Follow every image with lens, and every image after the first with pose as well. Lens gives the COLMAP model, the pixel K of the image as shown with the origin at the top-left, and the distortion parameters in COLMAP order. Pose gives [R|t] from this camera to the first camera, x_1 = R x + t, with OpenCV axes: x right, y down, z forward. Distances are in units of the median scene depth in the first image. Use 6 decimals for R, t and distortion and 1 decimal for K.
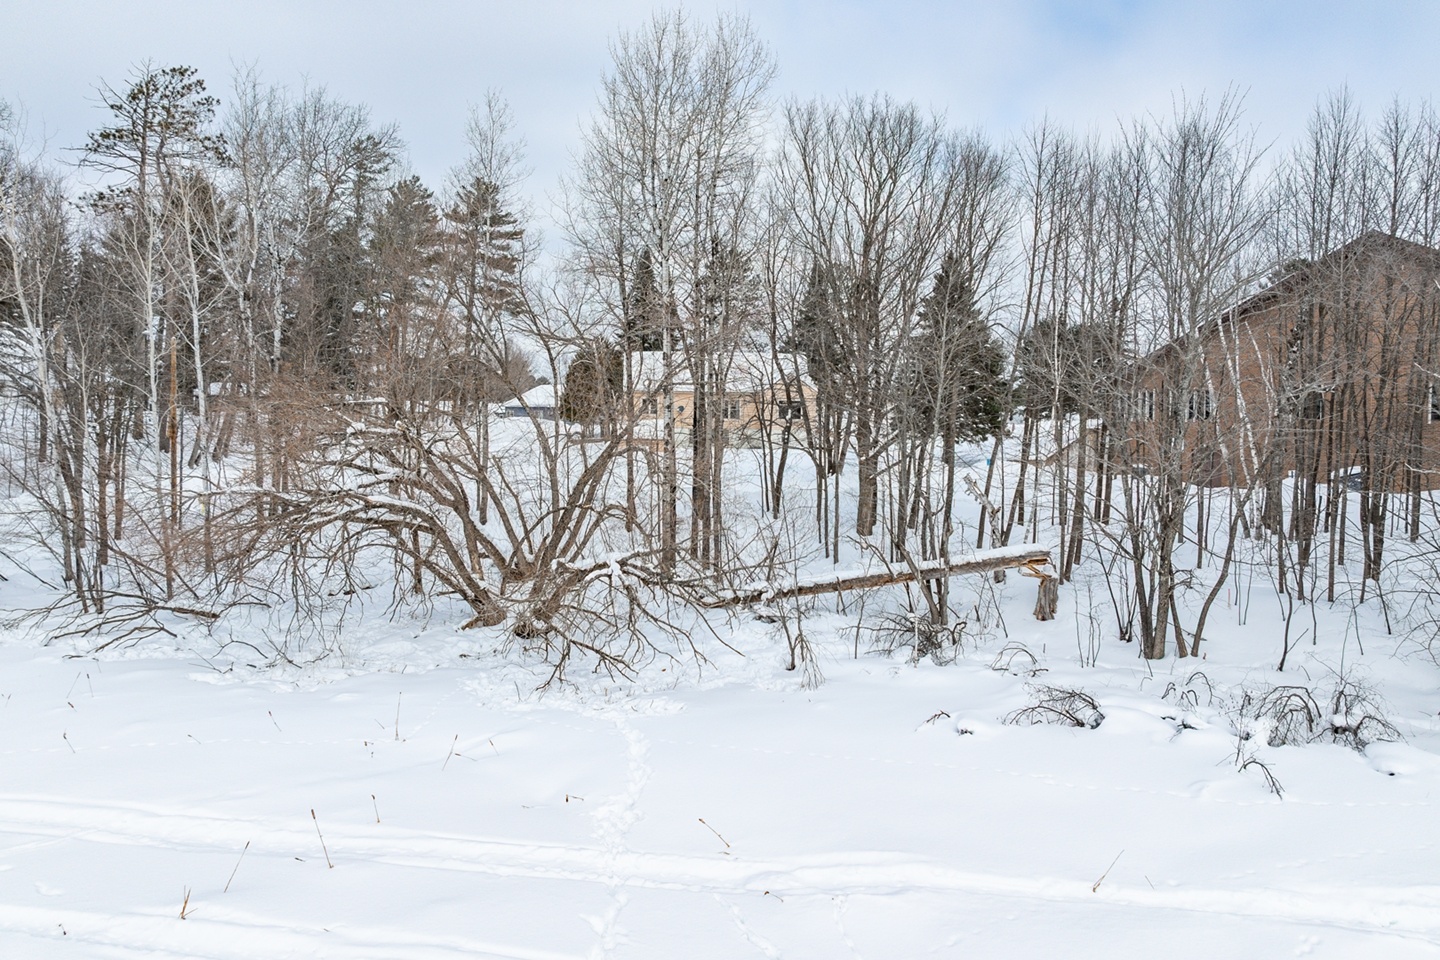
lens RADIAL K [[1005.9, 0, 720.0], [0, 1005.9, 480.0], [0, 0, 1]] dist [-0.076955, 0.045182]
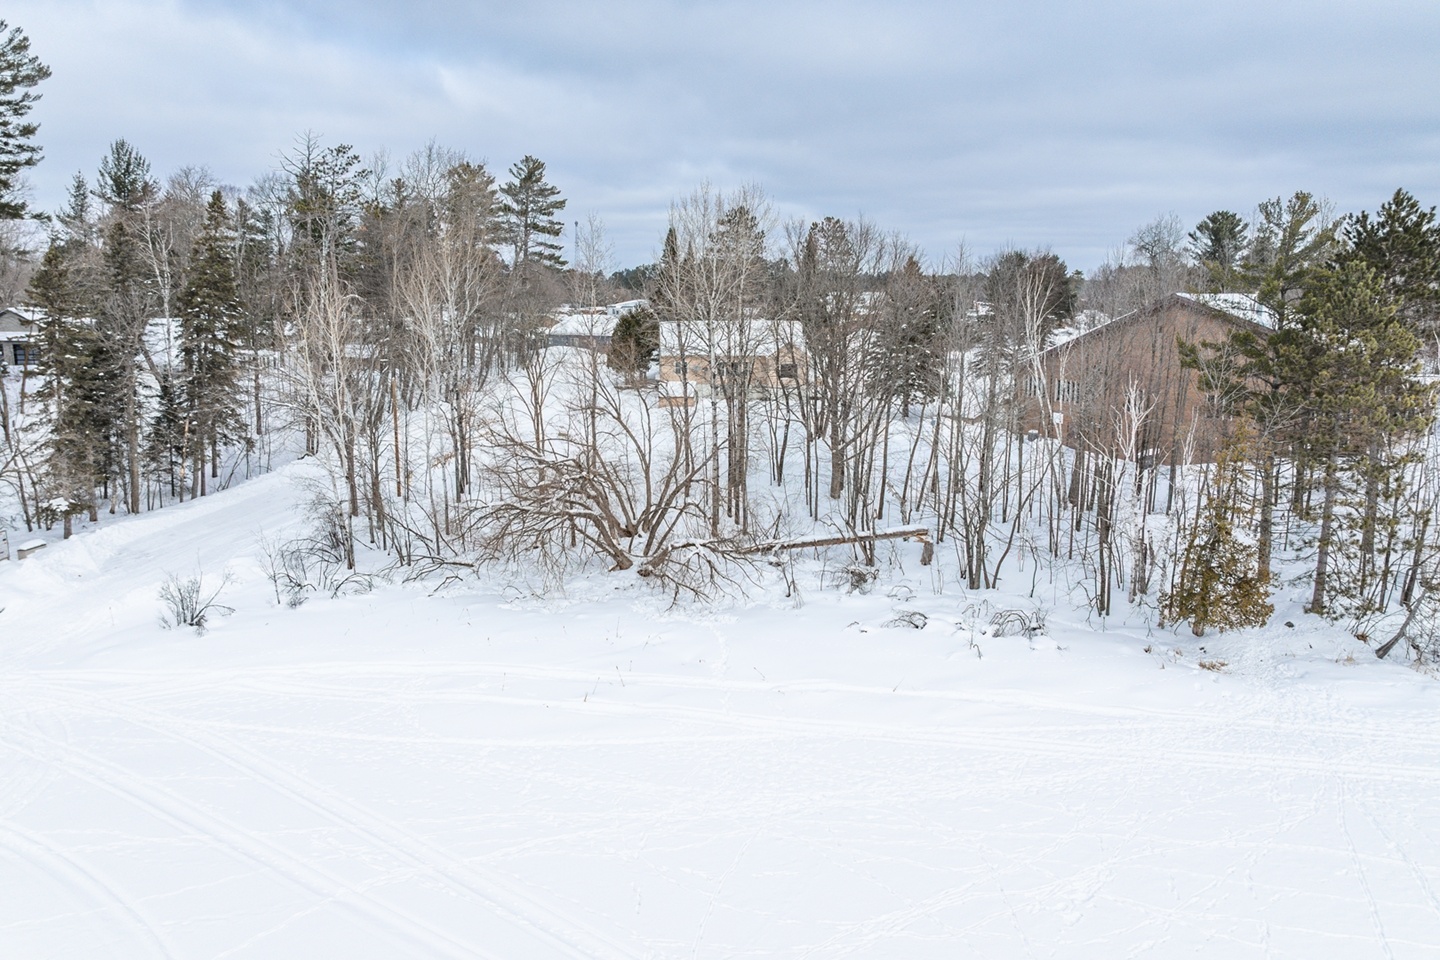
lens RADIAL K [[1005.9, 0, 720.0], [0, 1005.9, 480.0], [0, 0, 1]] dist [-0.076955, 0.045182]
pose [[0.999959, -0.009003, -0.000818, -0.052733], [0.009033, 0.991296, 0.131345, -0.262774], [-0.000372, -0.131347, 0.991336, -0.819684]]
